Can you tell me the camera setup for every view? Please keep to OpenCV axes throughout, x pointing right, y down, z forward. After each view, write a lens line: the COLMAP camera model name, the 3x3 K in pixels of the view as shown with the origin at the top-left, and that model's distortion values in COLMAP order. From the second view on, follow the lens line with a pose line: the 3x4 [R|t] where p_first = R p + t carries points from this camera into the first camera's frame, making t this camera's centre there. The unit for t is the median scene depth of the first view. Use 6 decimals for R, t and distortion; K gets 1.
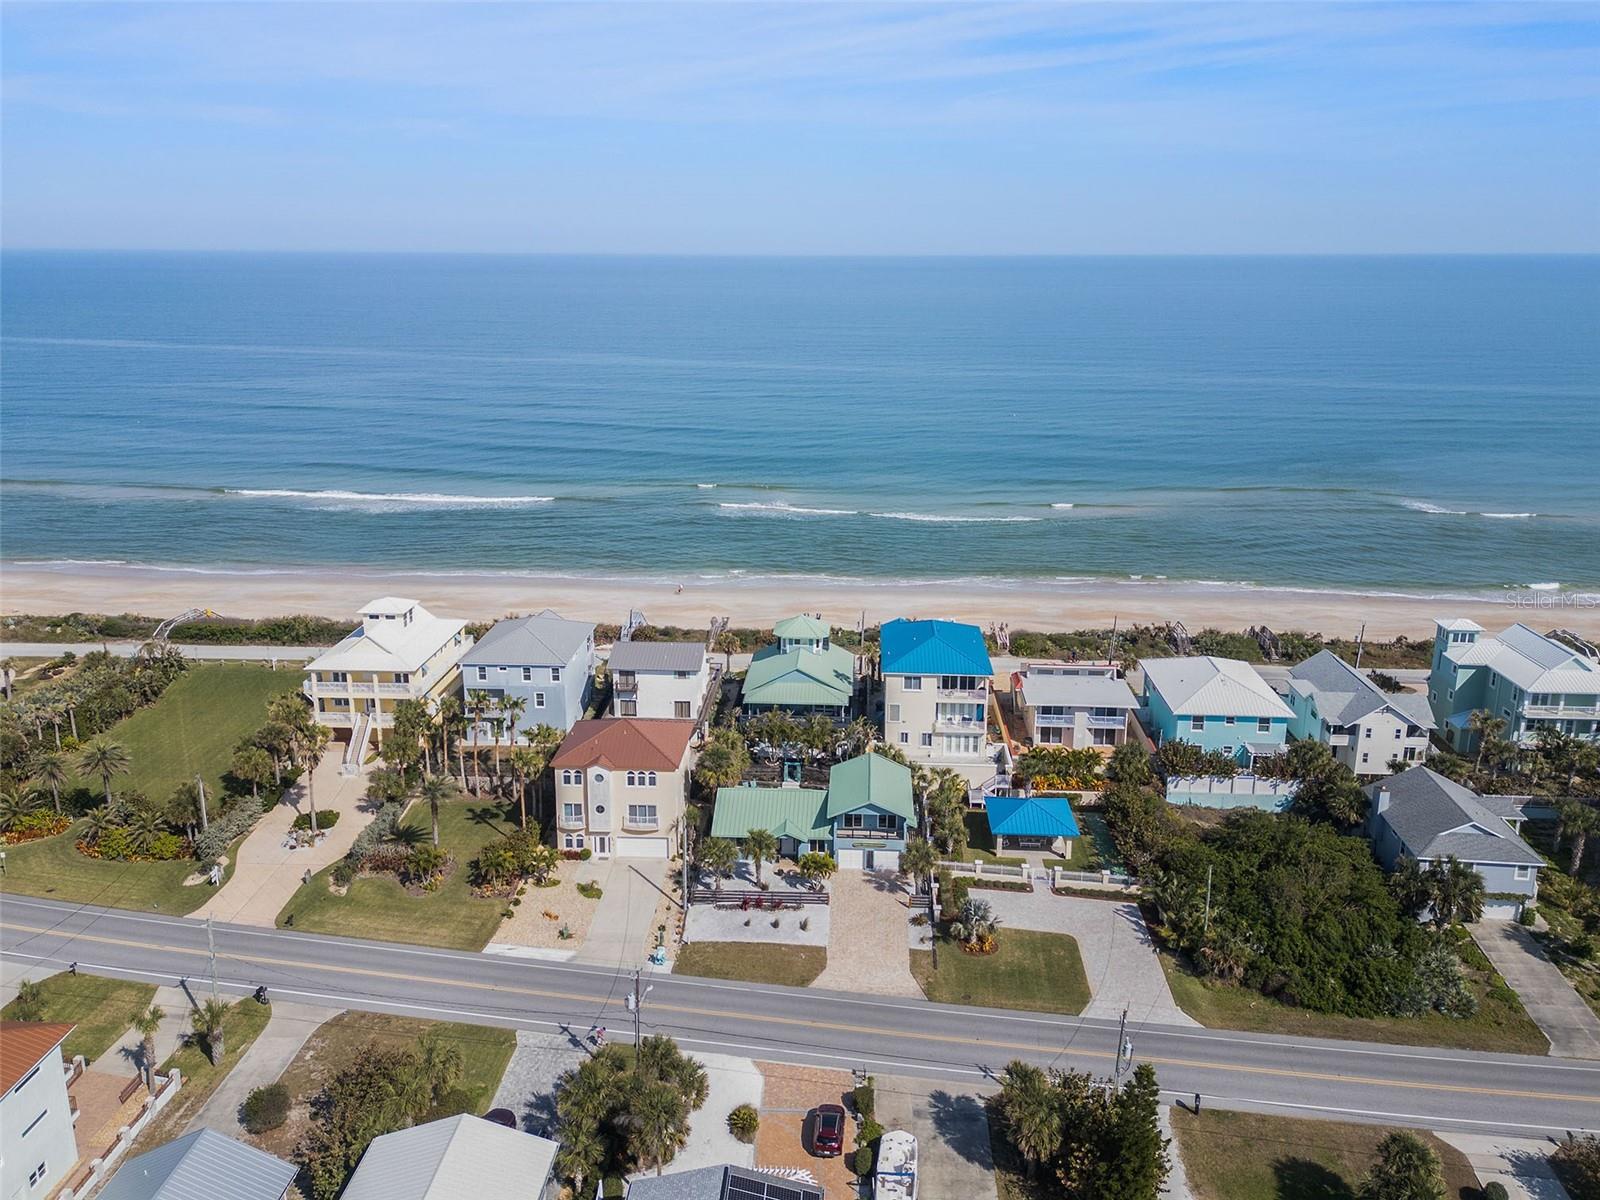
lens RADIAL K [[1255.2, 0, 800.0], [0, 1255.2, 600.0], [0, 0, 1]] dist [0.085323, 0.000497]
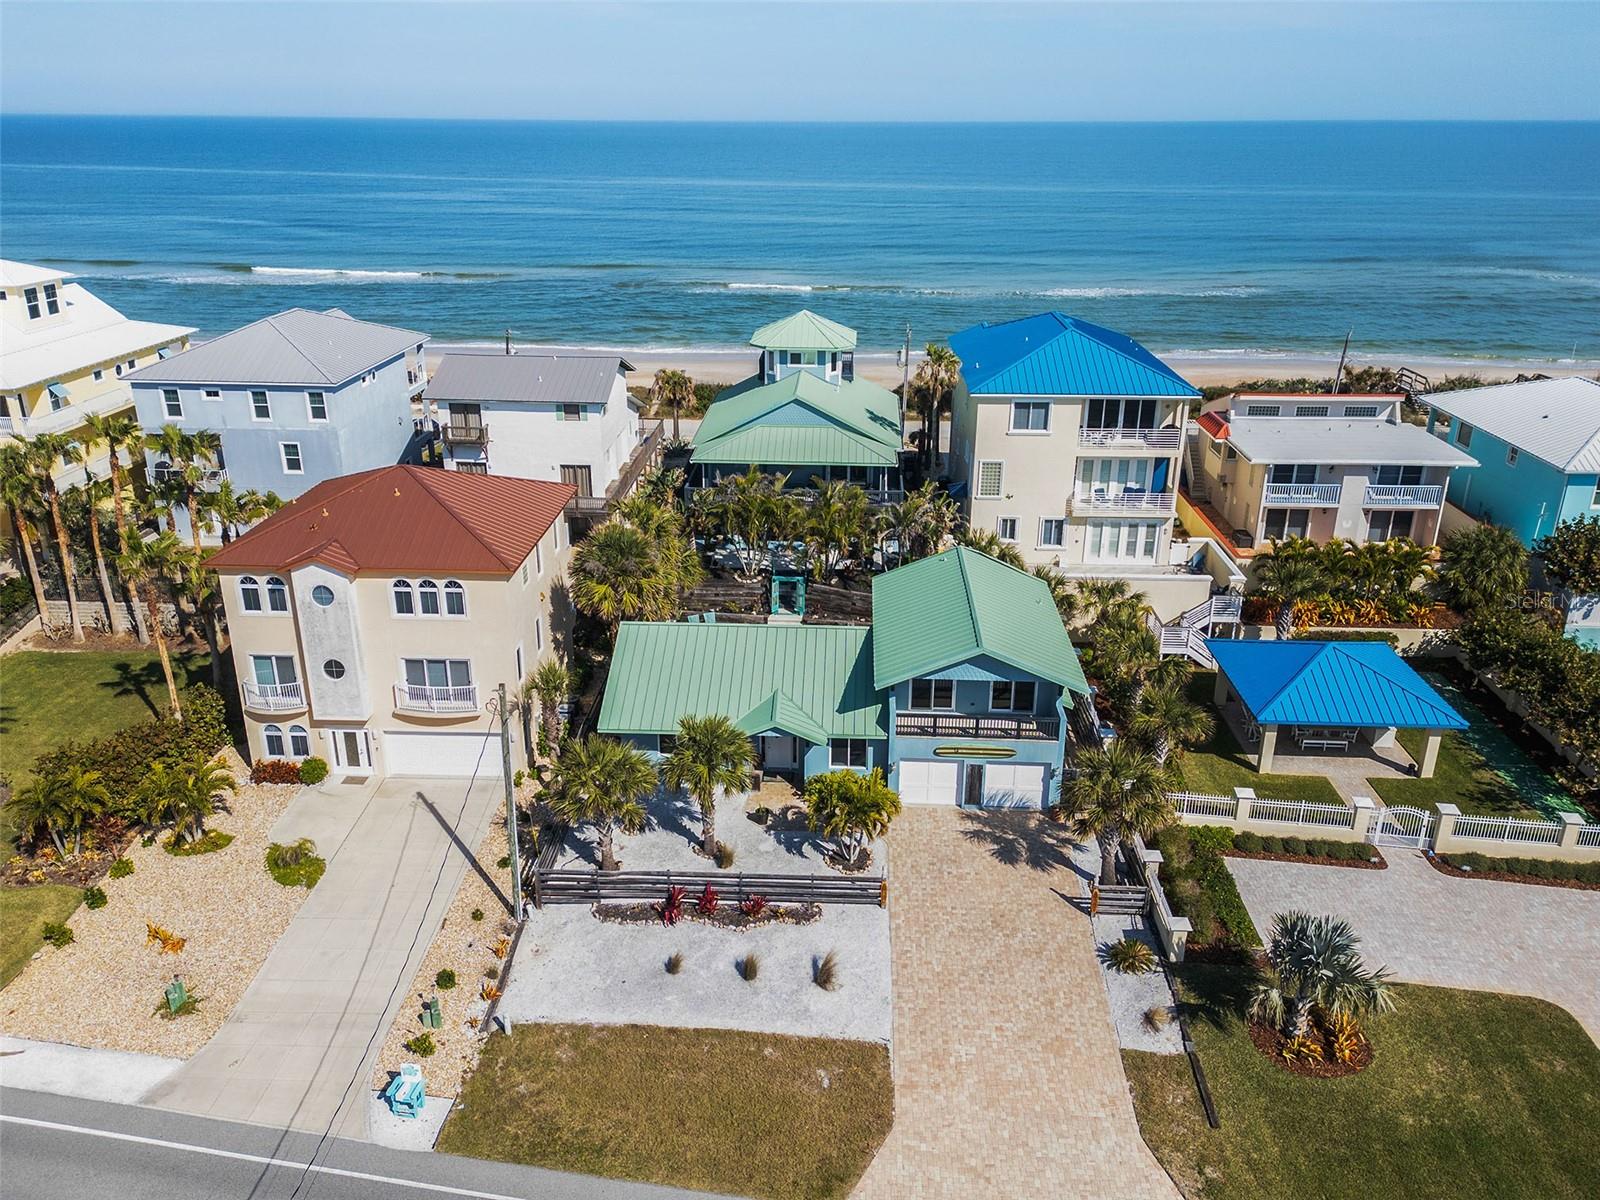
lens RADIAL K [[1263.7, 0, 800.0], [0, 1263.7, 600.0], [0, 0, 1]] dist [-0.001106, 0.006045]
pose [[0.999972, -0.002926, 0.006937, -0.005507], [0.002137, 0.993805, 0.111114, 0.095801], [-0.007219, -0.111096, 0.993783, 0.577615]]
